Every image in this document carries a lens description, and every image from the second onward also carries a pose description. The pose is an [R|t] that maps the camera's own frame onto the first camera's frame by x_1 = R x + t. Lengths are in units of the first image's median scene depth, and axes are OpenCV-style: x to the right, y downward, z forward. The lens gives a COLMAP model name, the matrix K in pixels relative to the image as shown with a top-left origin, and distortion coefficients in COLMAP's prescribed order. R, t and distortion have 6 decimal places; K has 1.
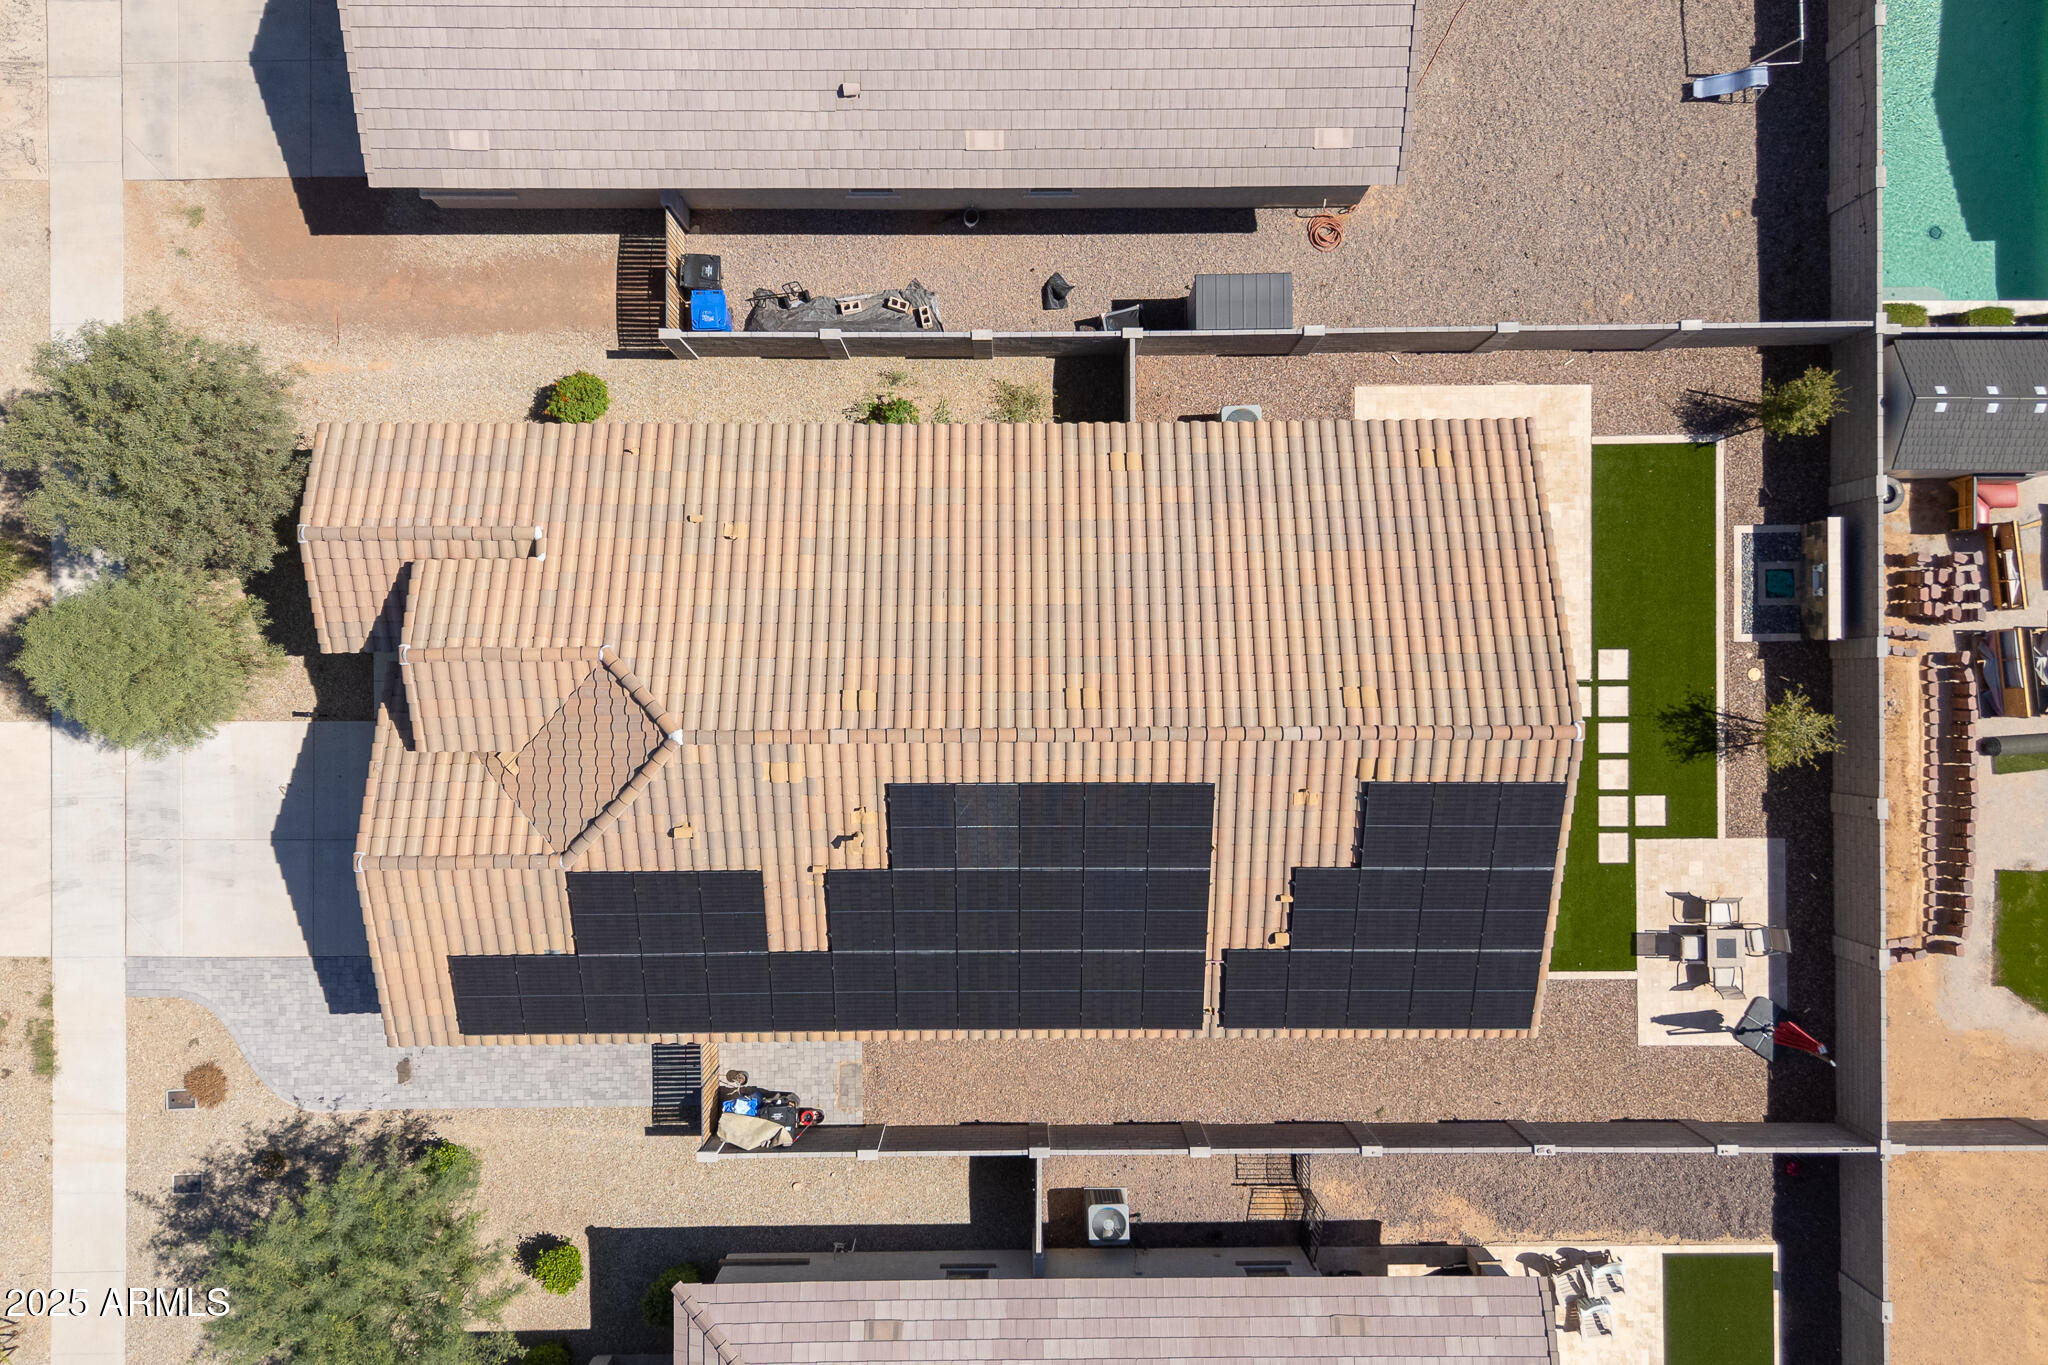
lens RADIAL K [[1514.9, 0, 1024.0], [0, 1514.9, 682.5], [0, 0, 1]] dist [0.006200, -0.000757]
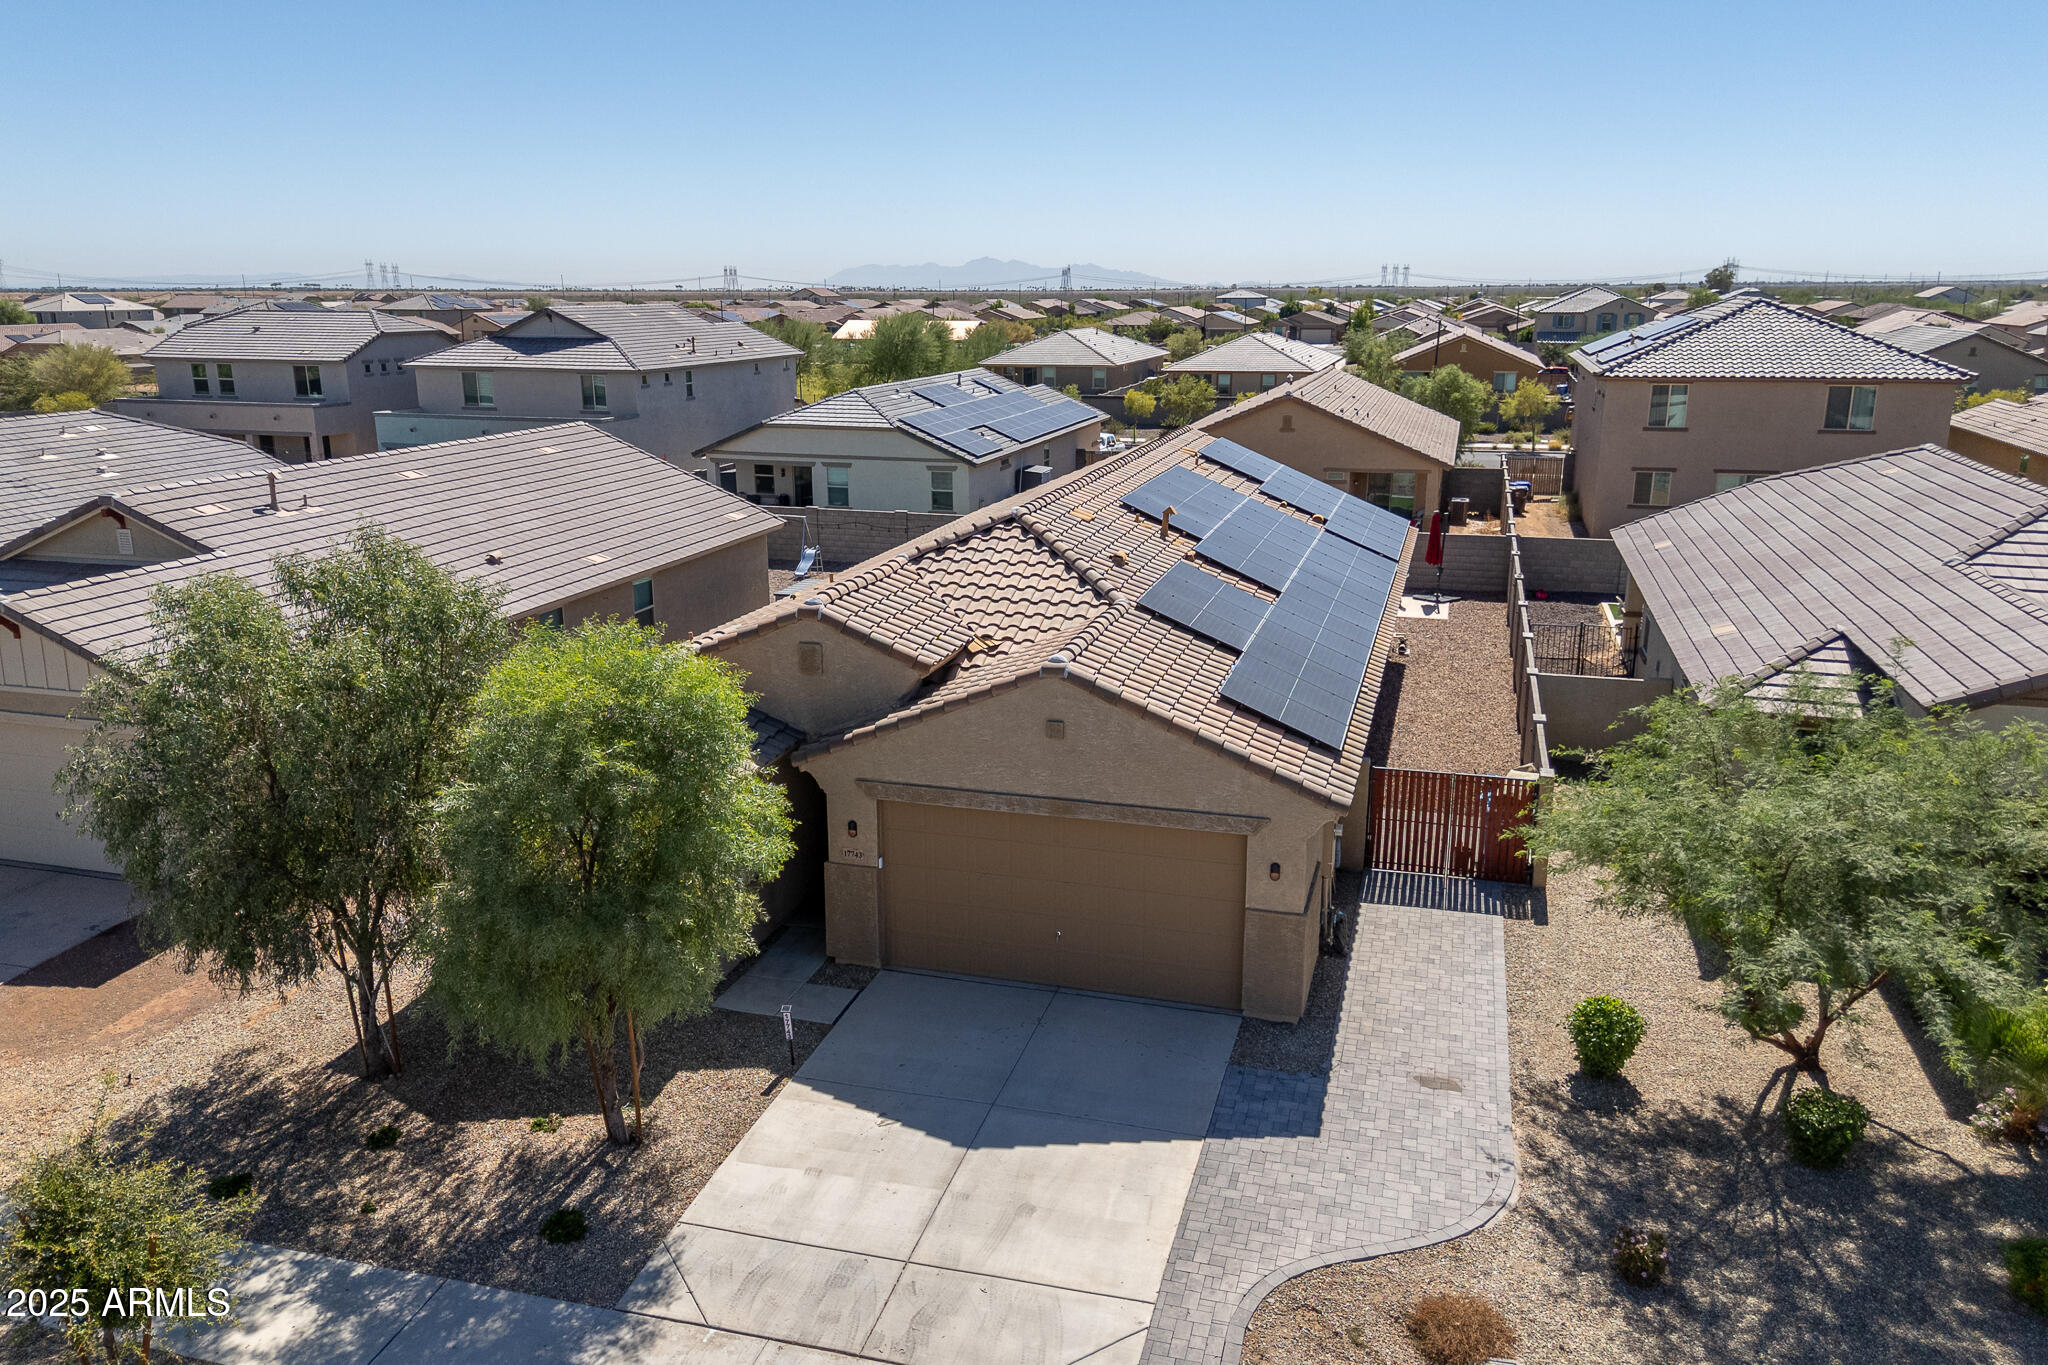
lens RADIAL K [[1514.9, 0, 1024.0], [0, 1514.9, 682.5], [0, 0, 1]] dist [0.006200, -0.000757]
pose [[0.283045, -0.253597, 0.924972, -0.924807], [0.959090, 0.069145, -0.274528, 0.252141], [0.005662, 0.964835, 0.262793, 0.706820]]
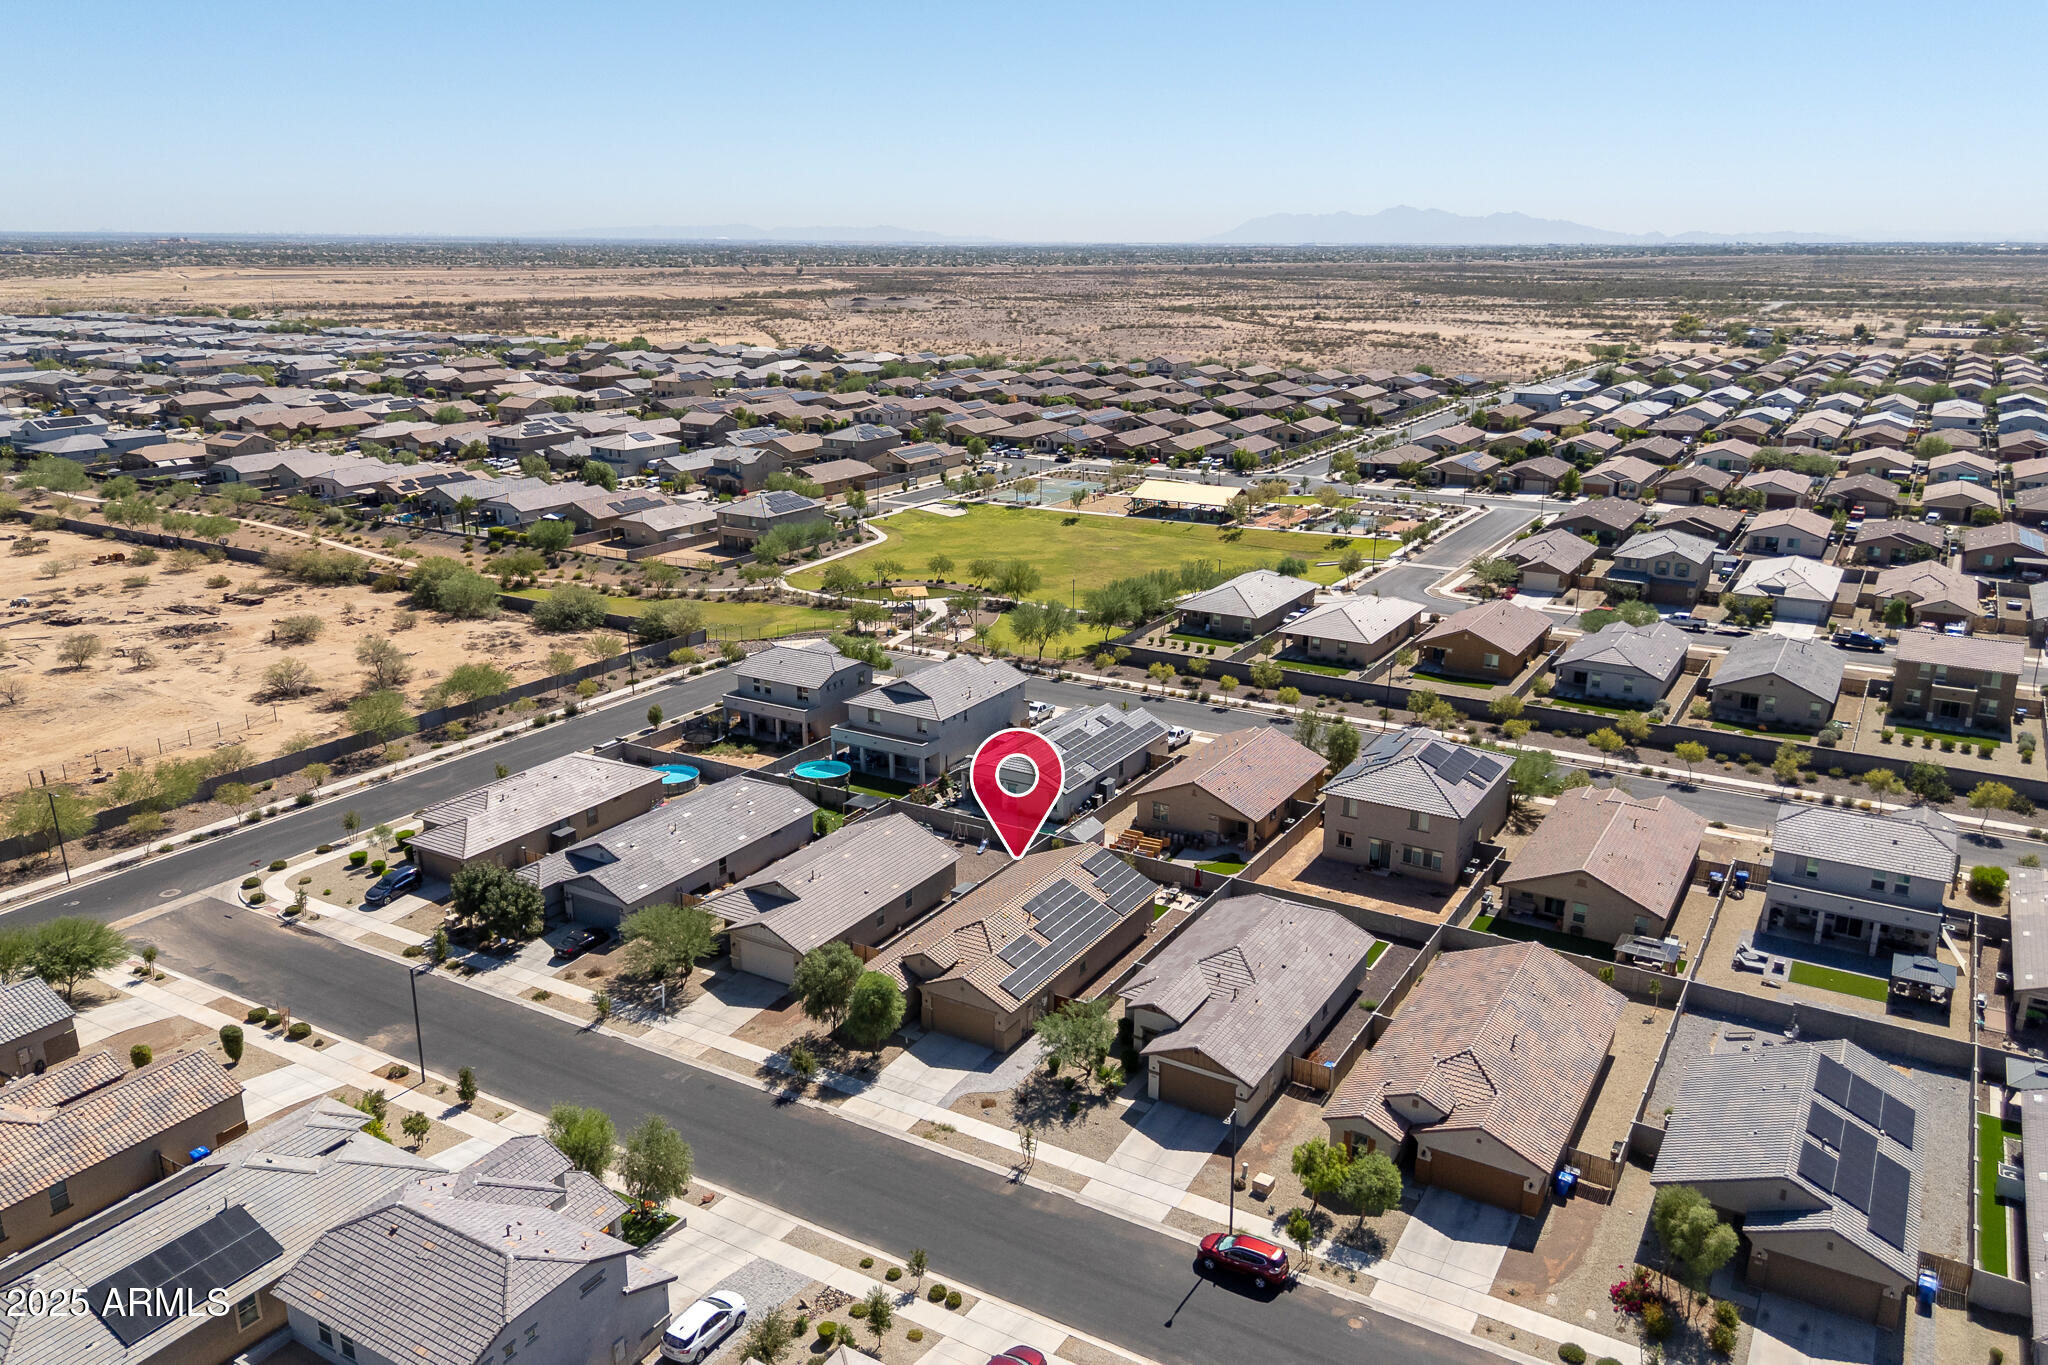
lens RADIAL K [[1514.9, 0, 1024.0], [0, 1514.9, 682.5], [0, 0, 1]] dist [0.006200, -0.000757]
pose [[0.521602, -0.255242, 0.814115, -2.654928], [0.853156, 0.147629, -0.500331, 1.658725], [0.007519, 0.955540, 0.294764, -0.622853]]
